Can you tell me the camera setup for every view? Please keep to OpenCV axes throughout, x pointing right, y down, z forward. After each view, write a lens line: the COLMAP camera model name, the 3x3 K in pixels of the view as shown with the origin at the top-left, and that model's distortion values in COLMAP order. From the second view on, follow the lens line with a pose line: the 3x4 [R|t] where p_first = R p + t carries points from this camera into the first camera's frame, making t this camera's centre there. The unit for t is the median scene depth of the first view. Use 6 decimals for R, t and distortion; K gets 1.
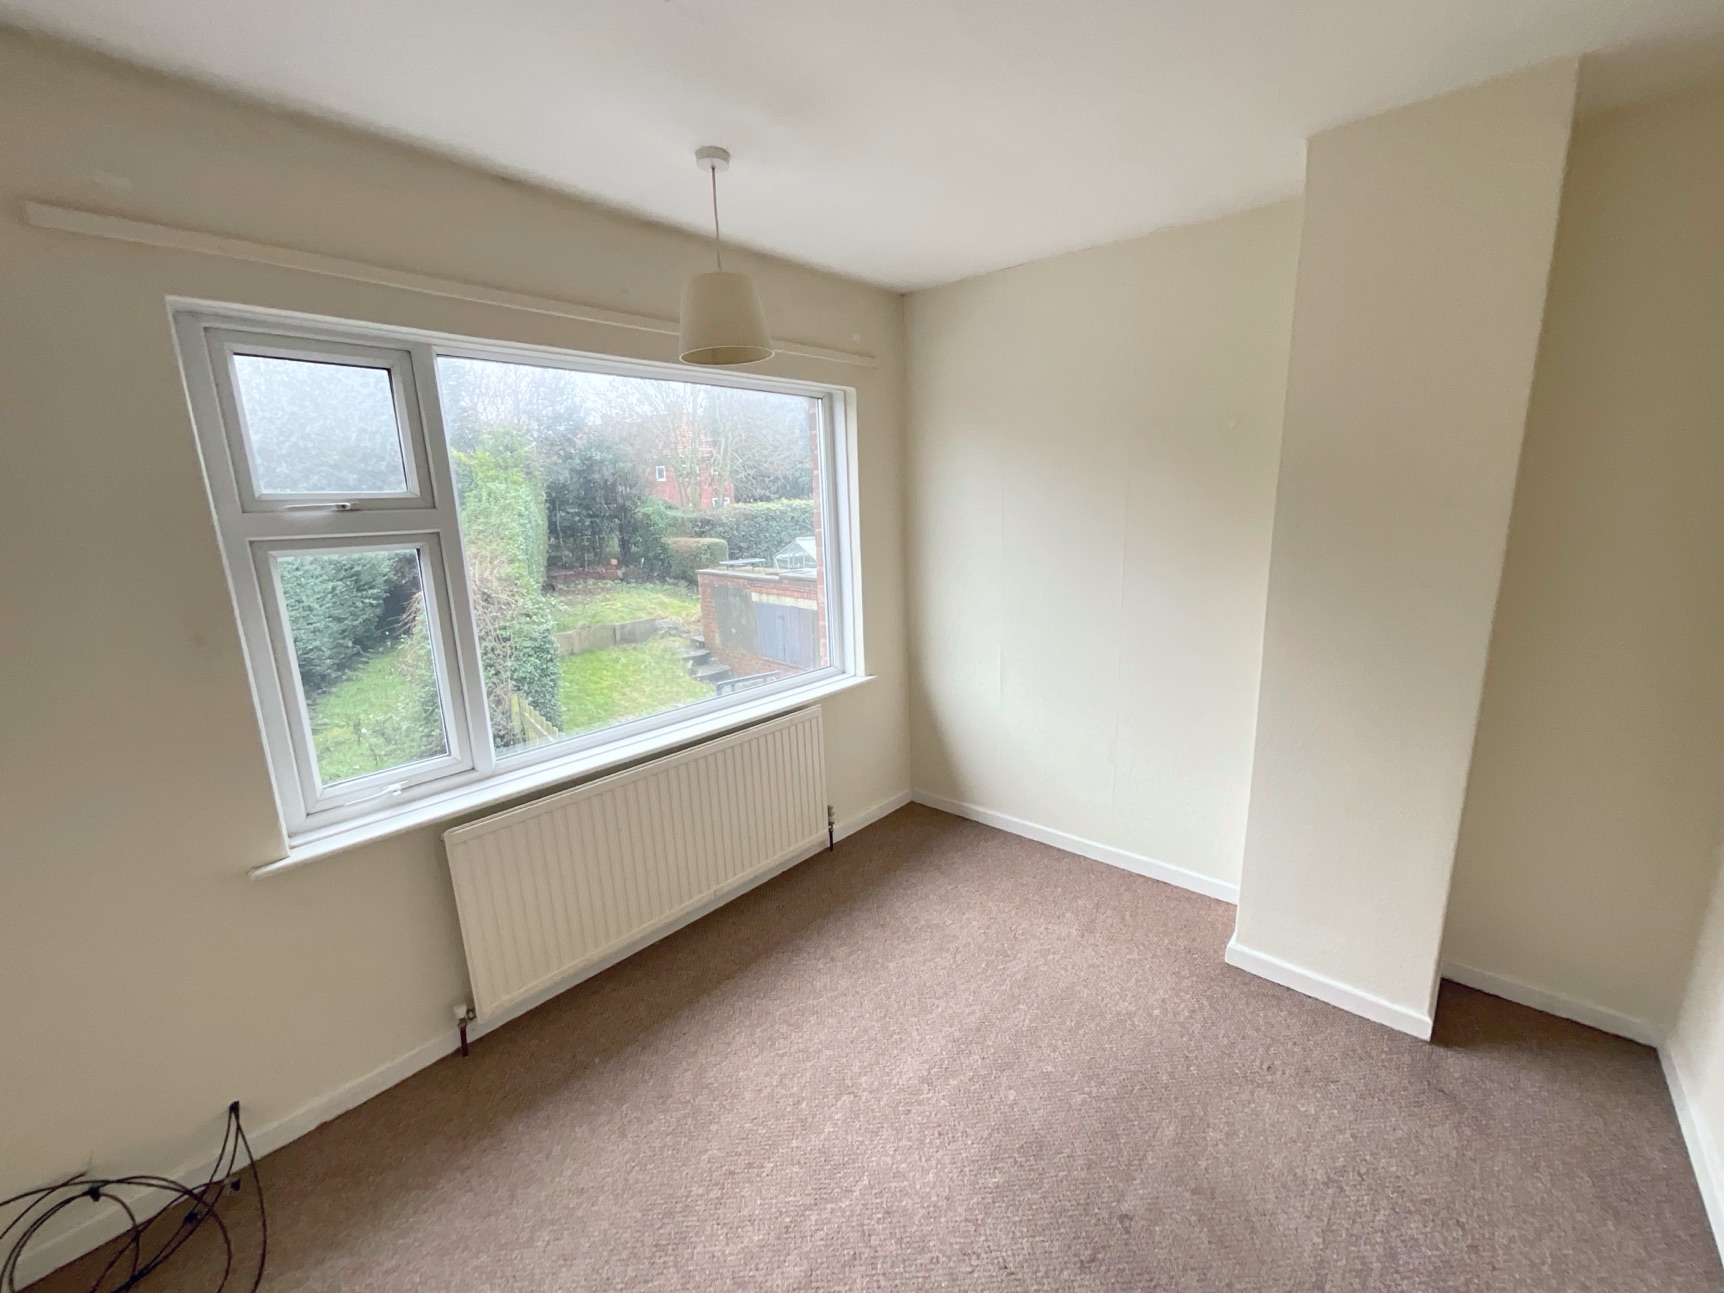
lens RADIAL K [[698.3, 0, 862.0], [0, 698.3, 646.5], [0, 0, 1]] dist [-0.008346, 0.004897]
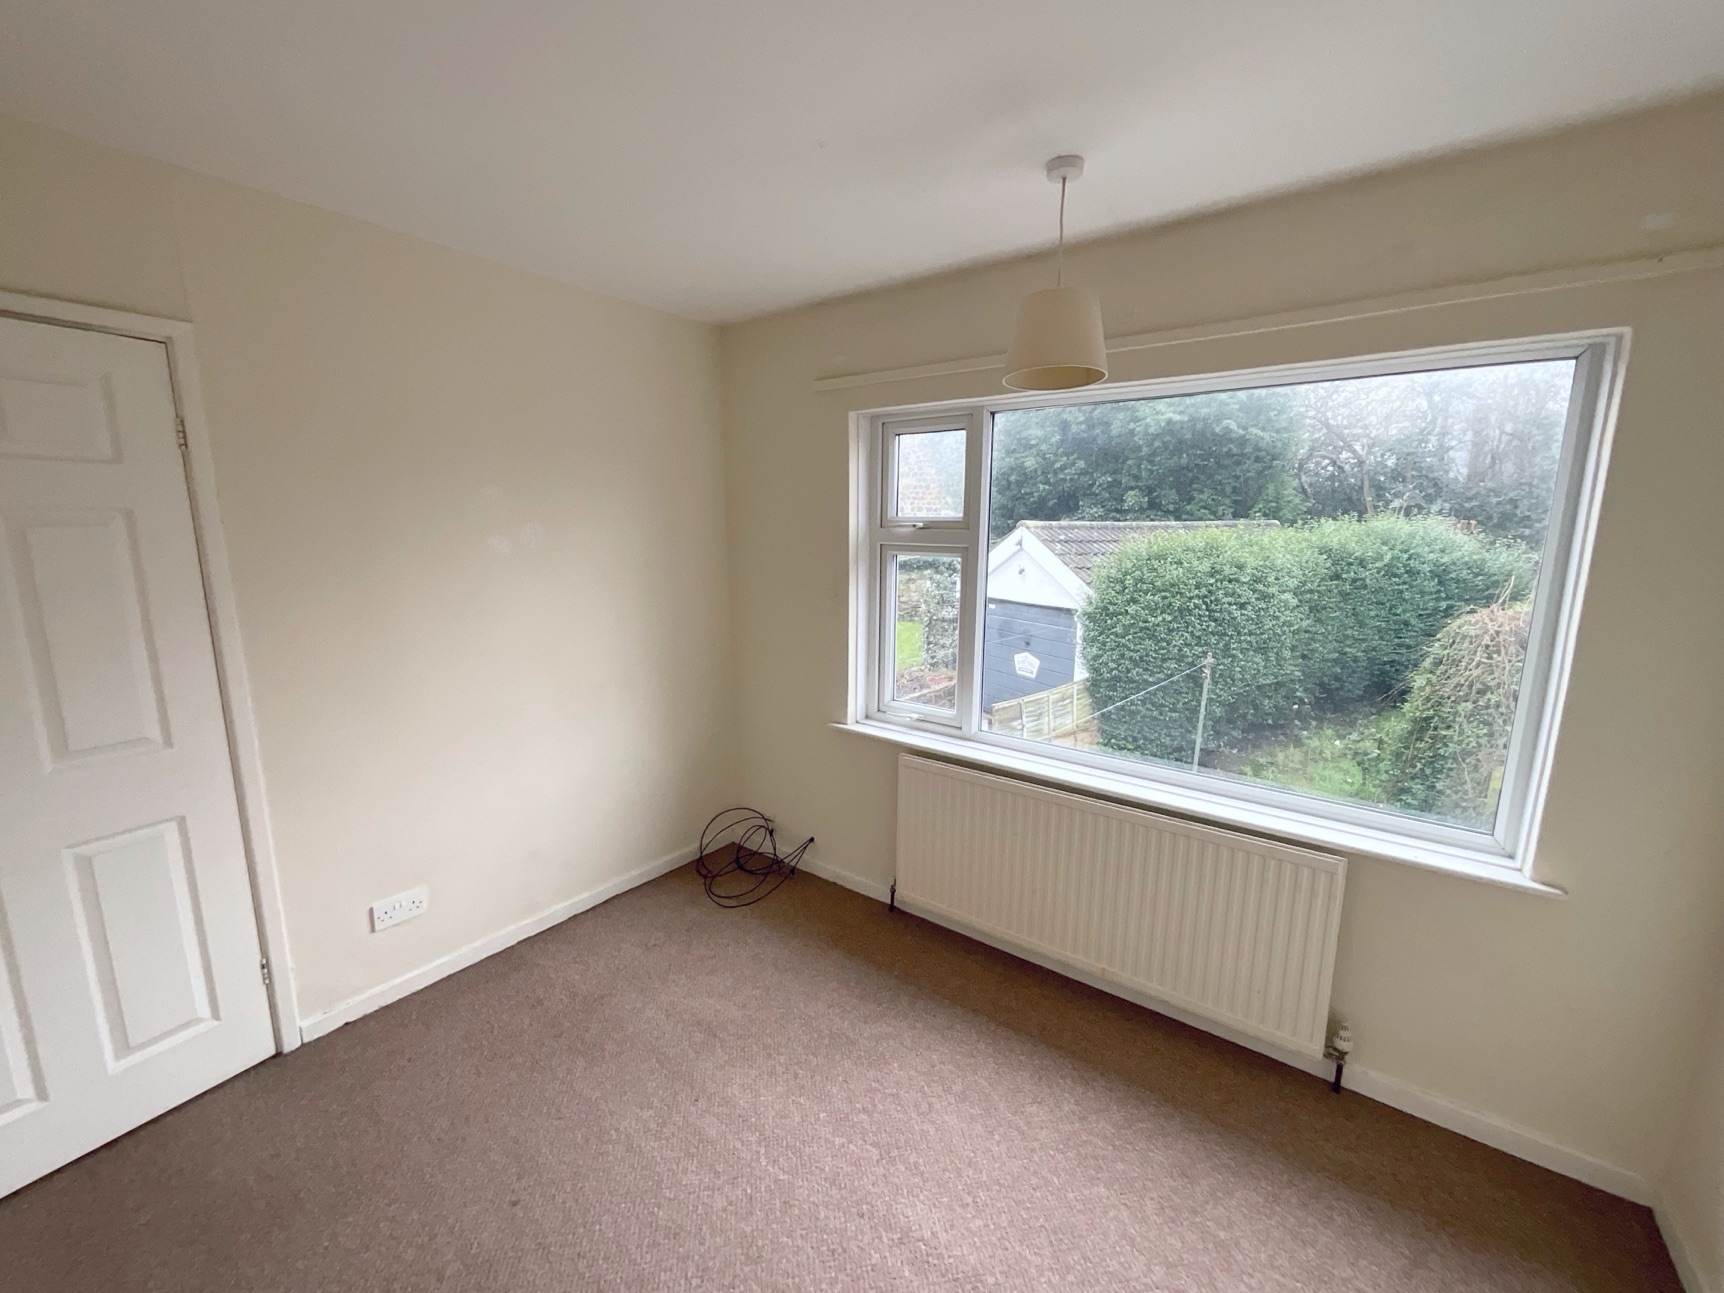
lens RADIAL K [[698.3, 0, 862.0], [0, 698.3, 646.5], [0, 0, 1]] dist [-0.008346, 0.004897]
pose [[0.088511, 0.209218, -0.973855, 0.702184], [-0.218321, 0.957994, 0.185968, -0.182857], [0.971855, 0.196153, 0.130470, 0.655129]]
